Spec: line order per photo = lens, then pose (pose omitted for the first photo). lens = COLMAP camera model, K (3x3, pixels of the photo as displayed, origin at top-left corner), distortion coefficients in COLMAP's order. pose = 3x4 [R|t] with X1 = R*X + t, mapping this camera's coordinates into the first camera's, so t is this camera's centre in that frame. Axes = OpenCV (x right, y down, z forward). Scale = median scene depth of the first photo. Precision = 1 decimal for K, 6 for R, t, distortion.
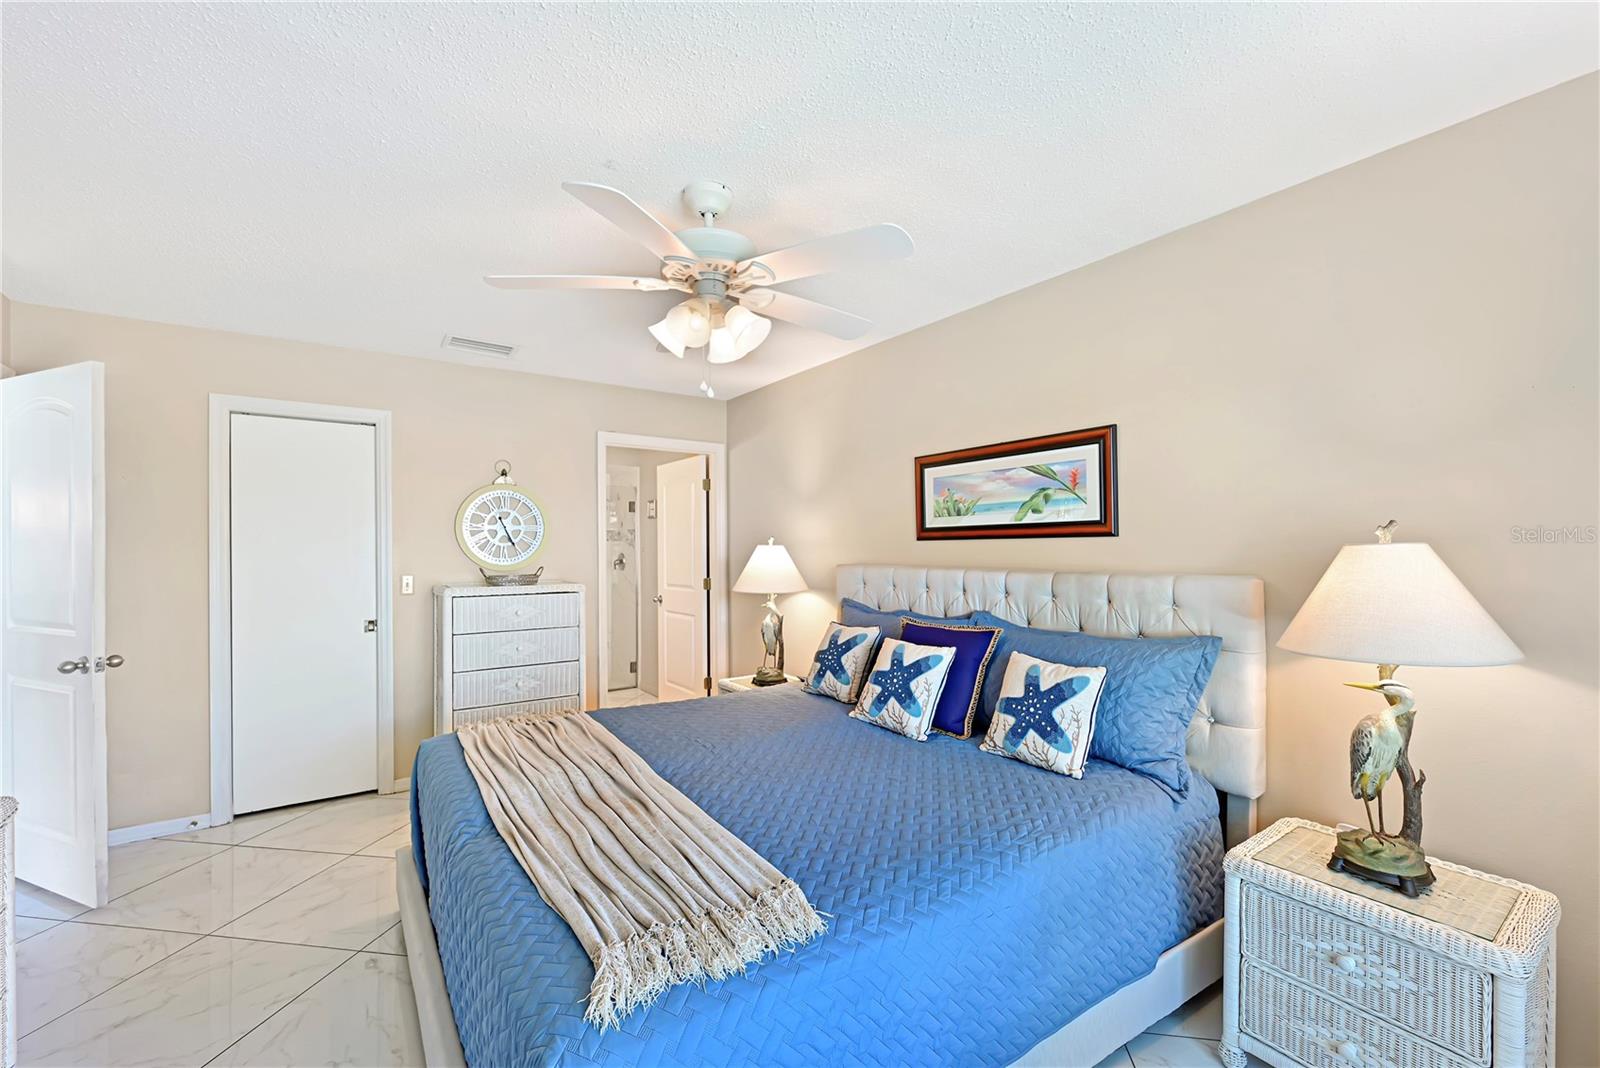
lens RADIAL K [[649.5, 0, 802.5], [0, 649.5, 543.6], [0, 0, 1]] dist [-0.003781, 0.002007]
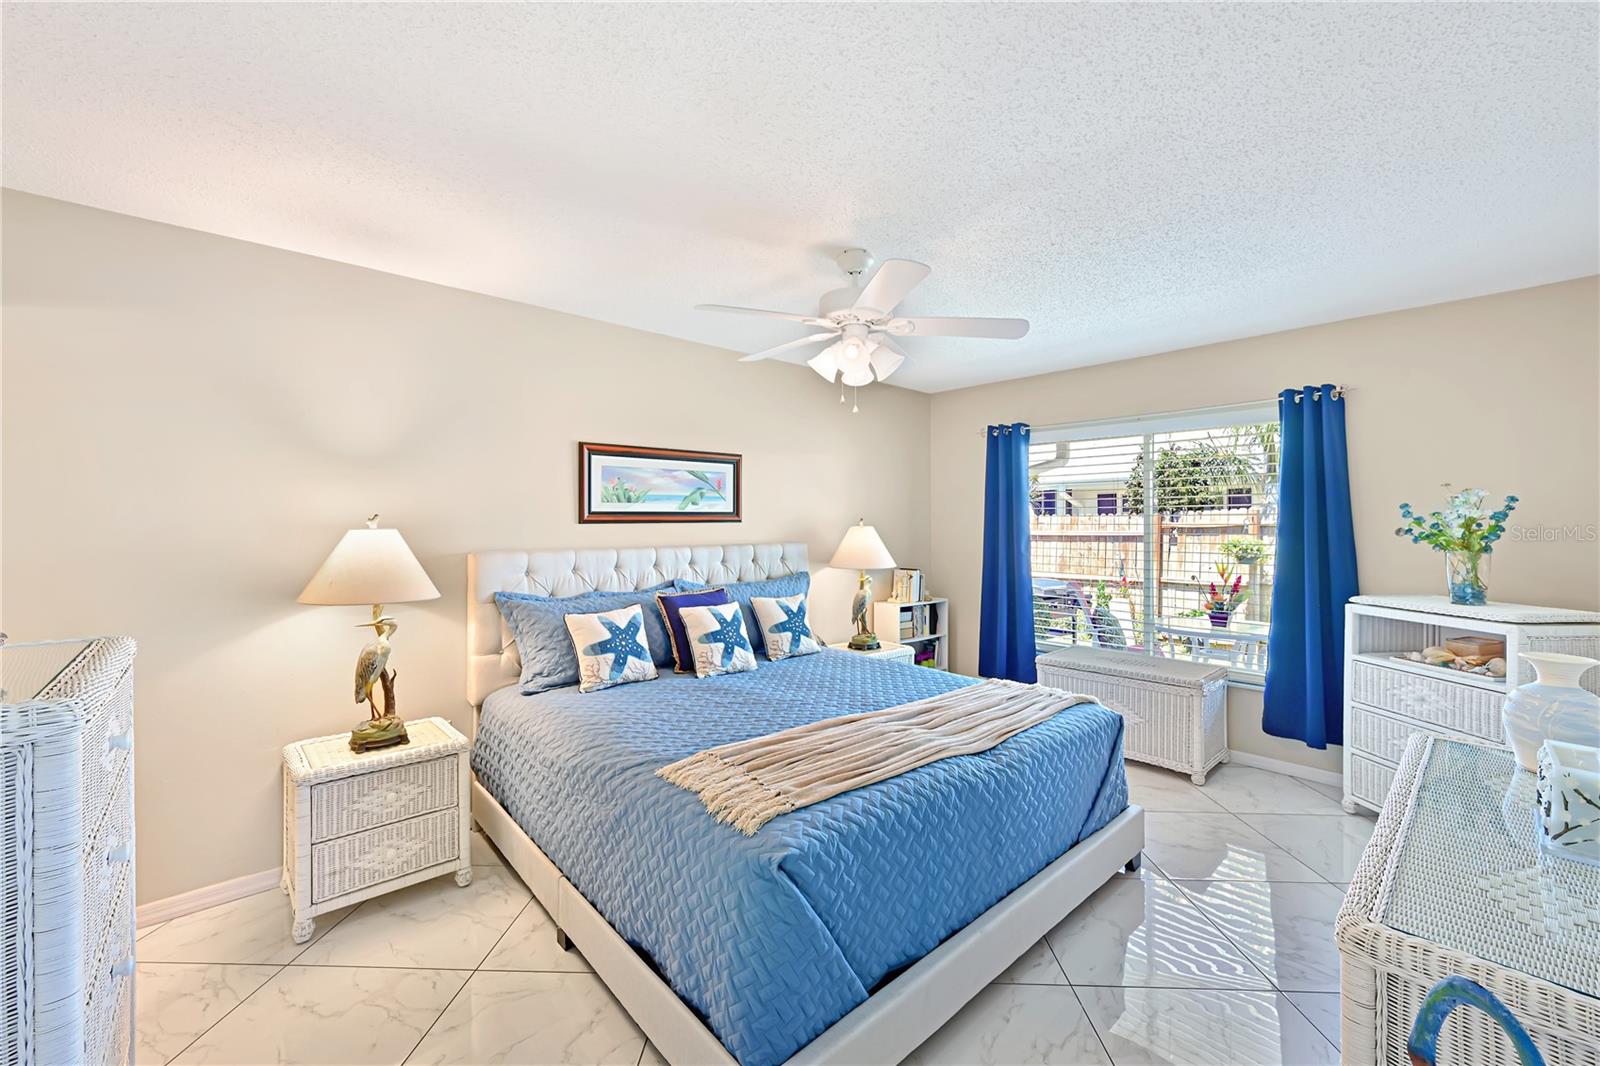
lens RADIAL K [[649.5, 0, 789.2], [0, 649.5, 524.0], [0, 0, 1]] dist [-0.003781, 0.002007]
pose [[-0.117834, -0.002860, 0.993029, -1.041071], [-0.004463, 0.999987, 0.002350, -0.009549], [-0.993023, -0.004155, -0.117845, 0.942490]]
